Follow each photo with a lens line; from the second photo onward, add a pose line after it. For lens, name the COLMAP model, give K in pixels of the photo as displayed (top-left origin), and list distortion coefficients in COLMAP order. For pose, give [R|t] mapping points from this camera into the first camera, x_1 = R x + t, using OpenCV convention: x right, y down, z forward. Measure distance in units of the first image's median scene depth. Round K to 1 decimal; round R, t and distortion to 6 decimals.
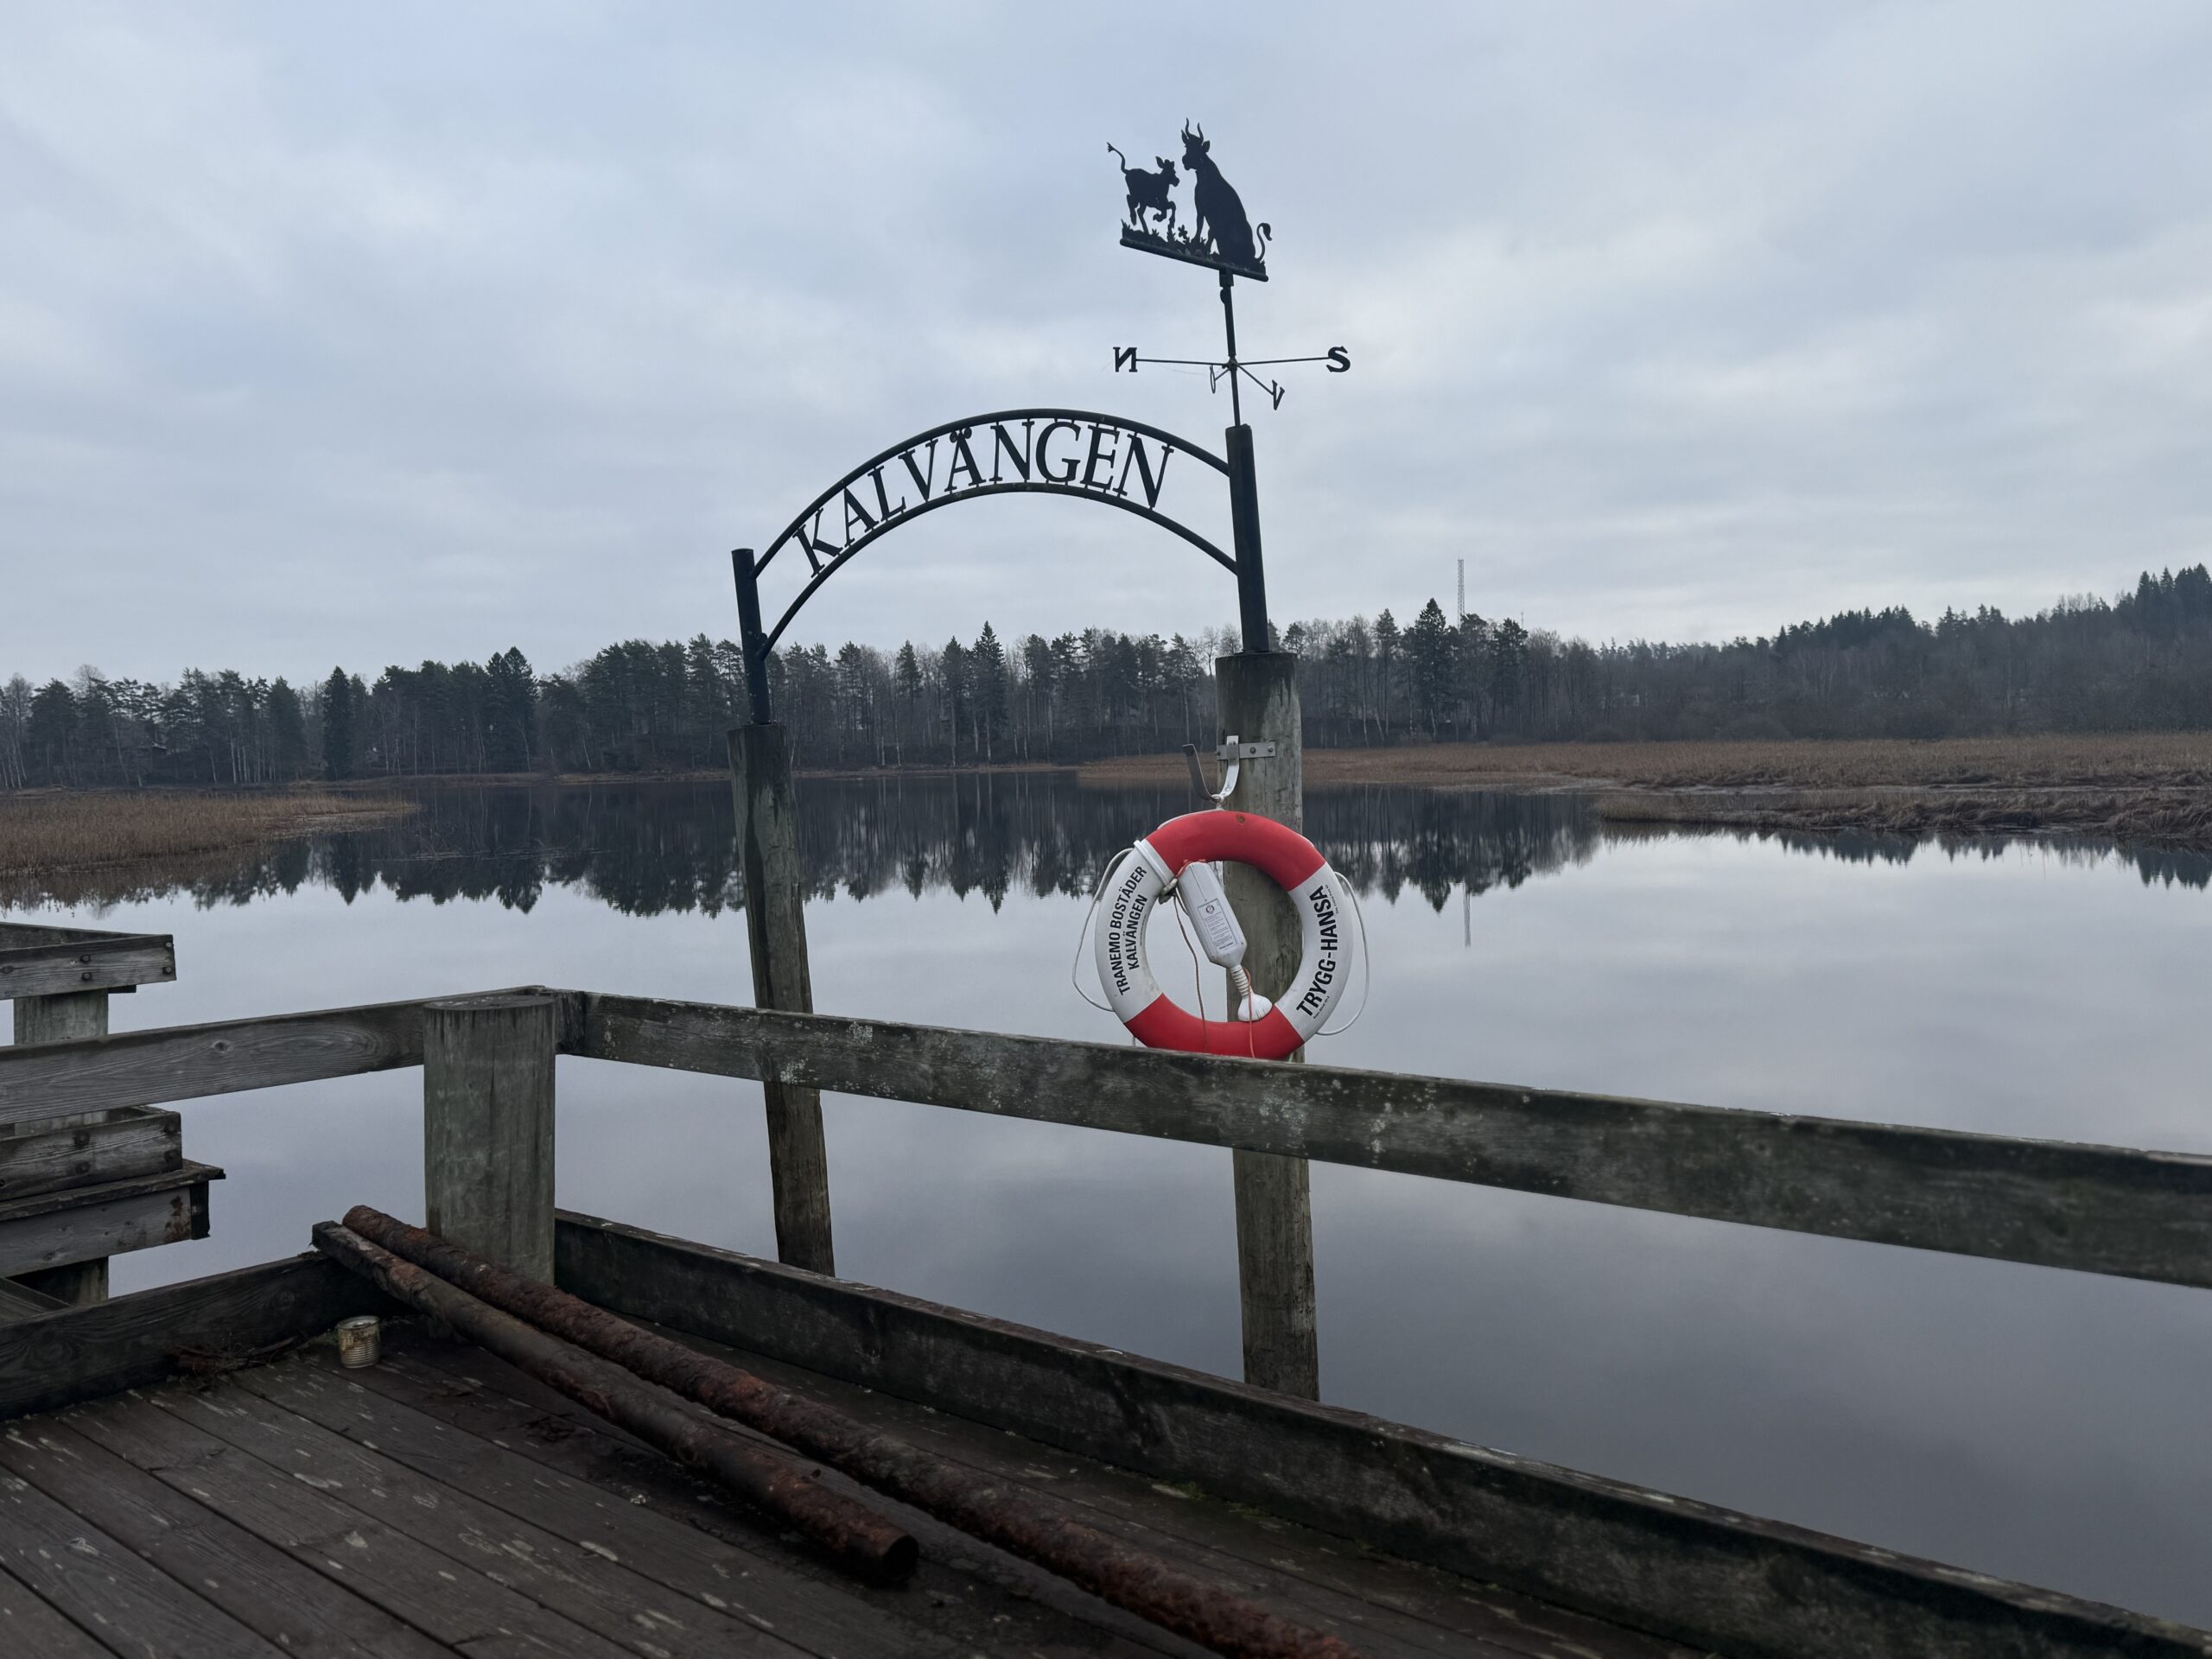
lens RADIAL K [[1800.3, 0, 1106.5], [0, 1800.3, 826.9], [0, 0, 1]] dist [-0.001133, -0.001115]
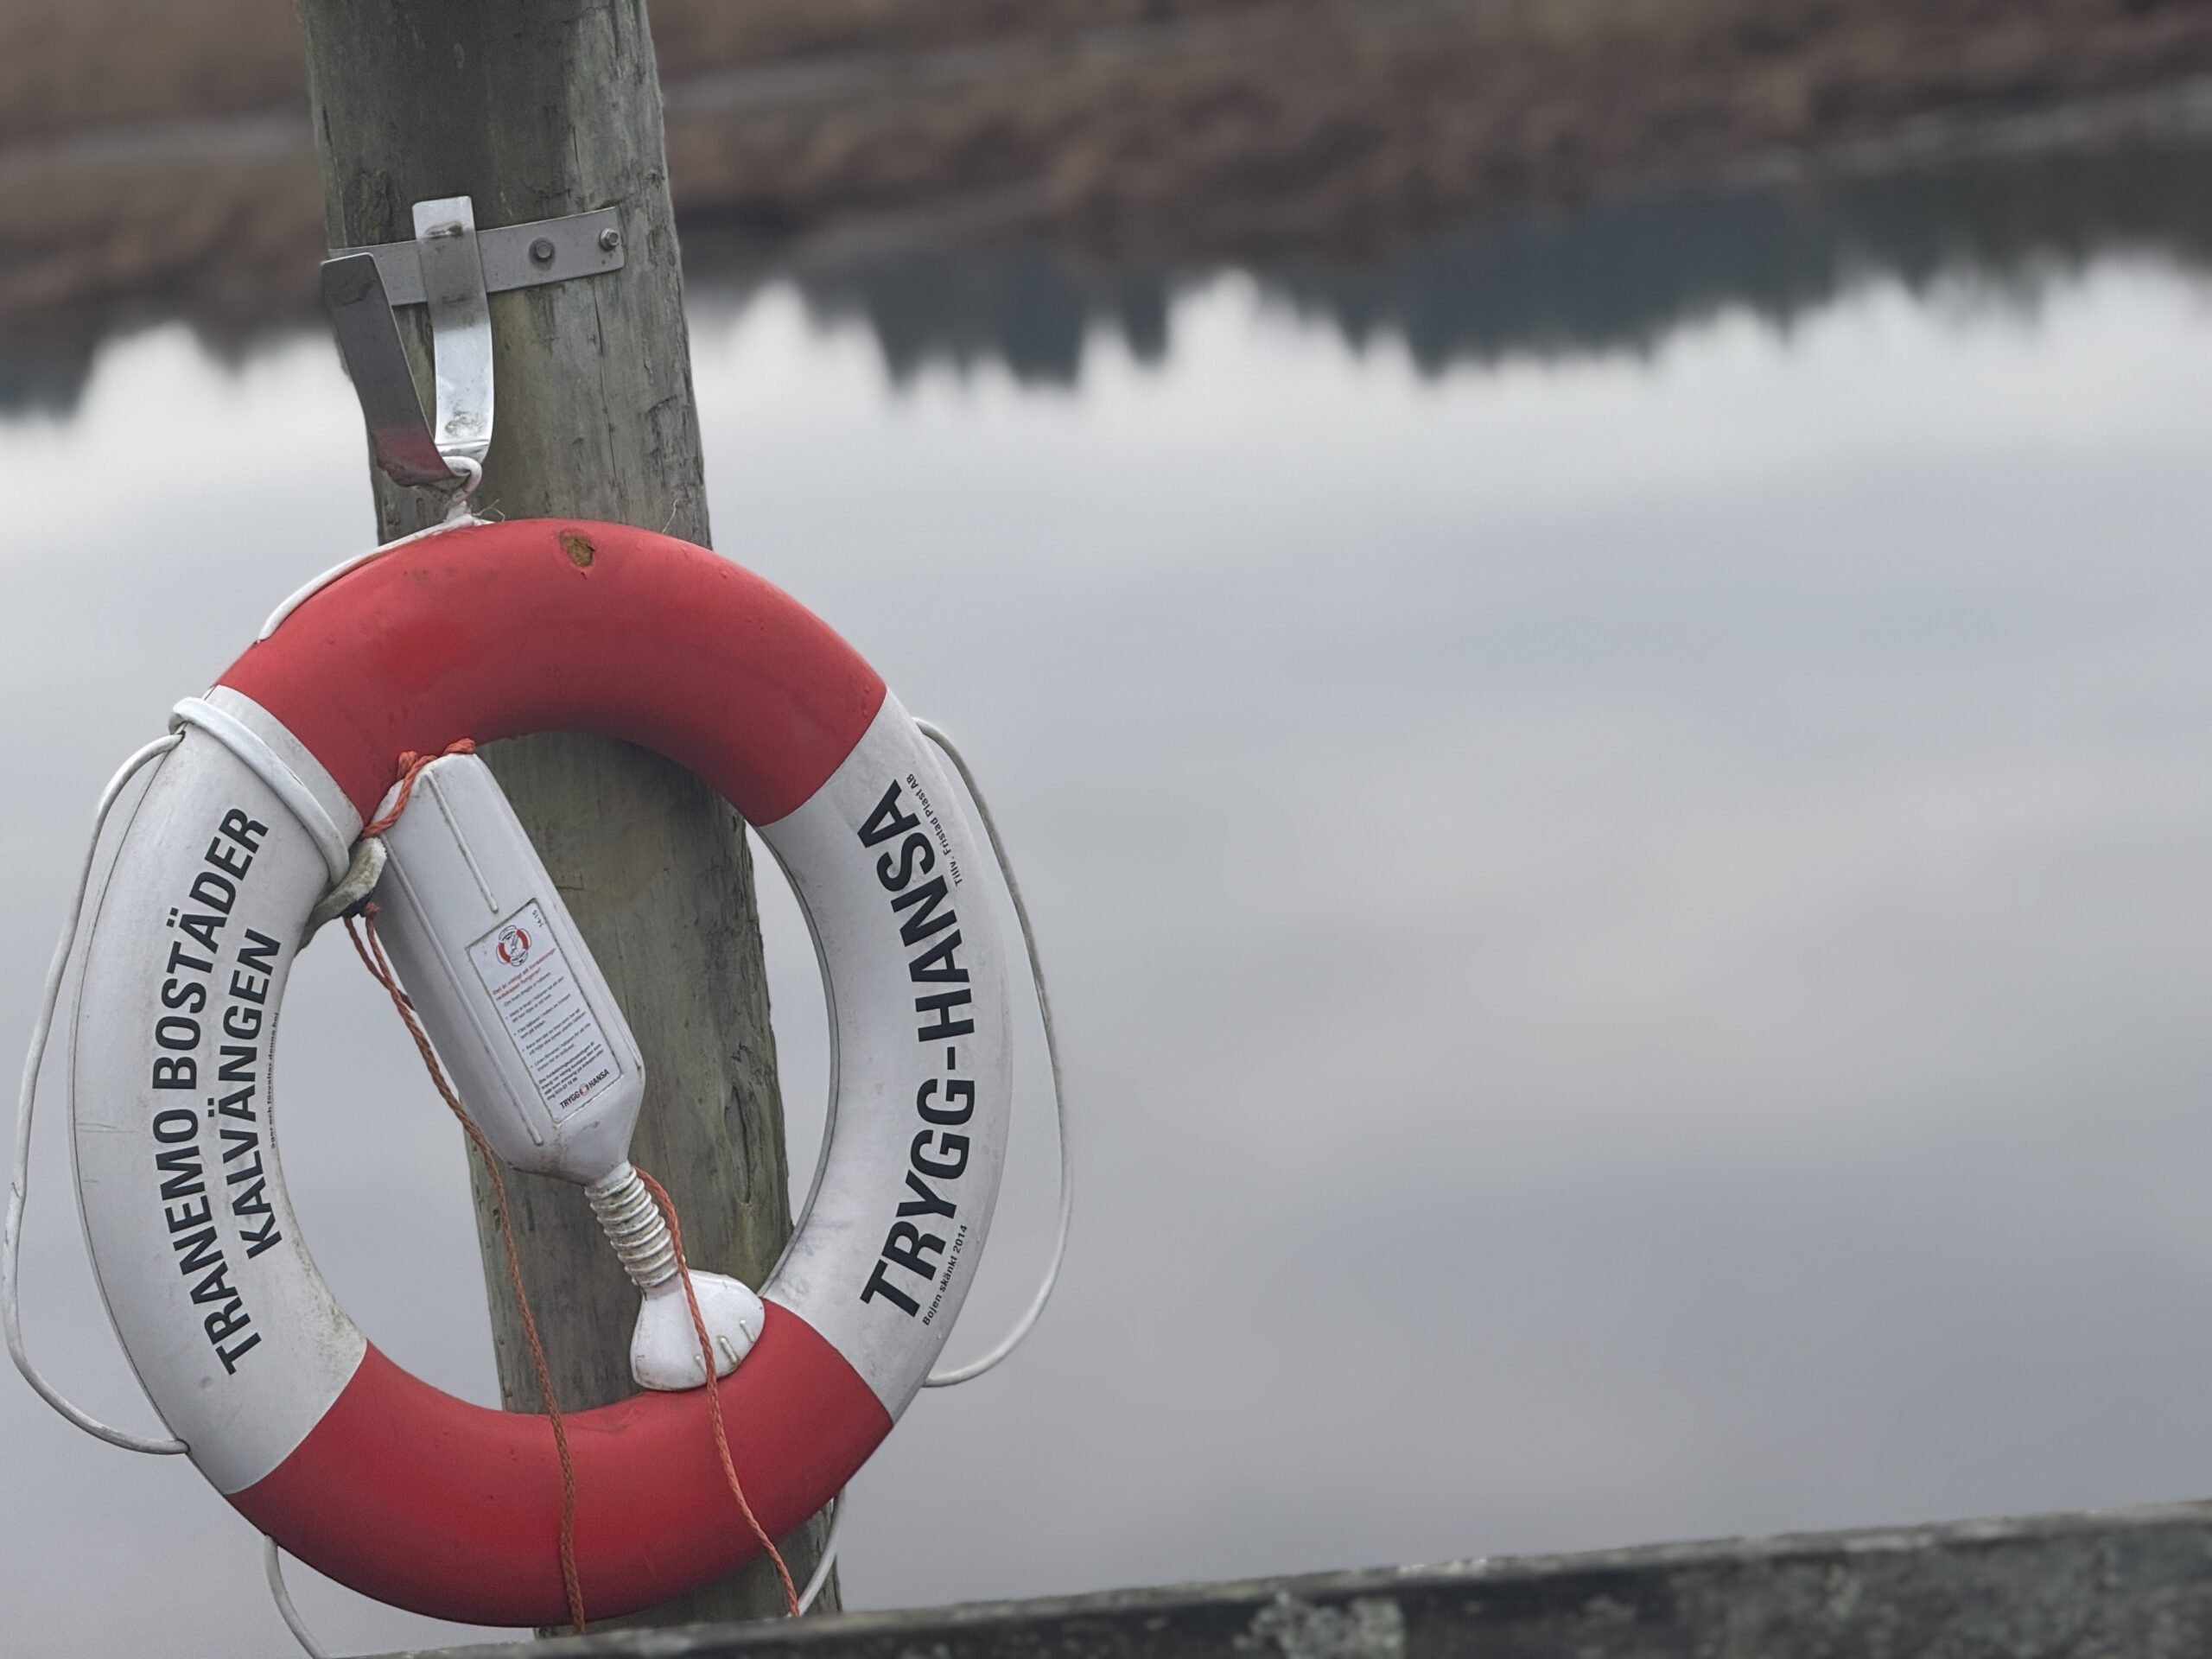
lens RADIAL K [[7774.6, 0, 1106.1], [0, 7774.6, 829.9], [0, 0, 1]] dist [0.270433, 0.000000]
pose [[0.818248, -0.142527, 0.556917, -0.442317], [0.111354, 0.989726, 0.089686, -0.051732], [-0.563978, -0.011371, 0.825711, 0.116866]]
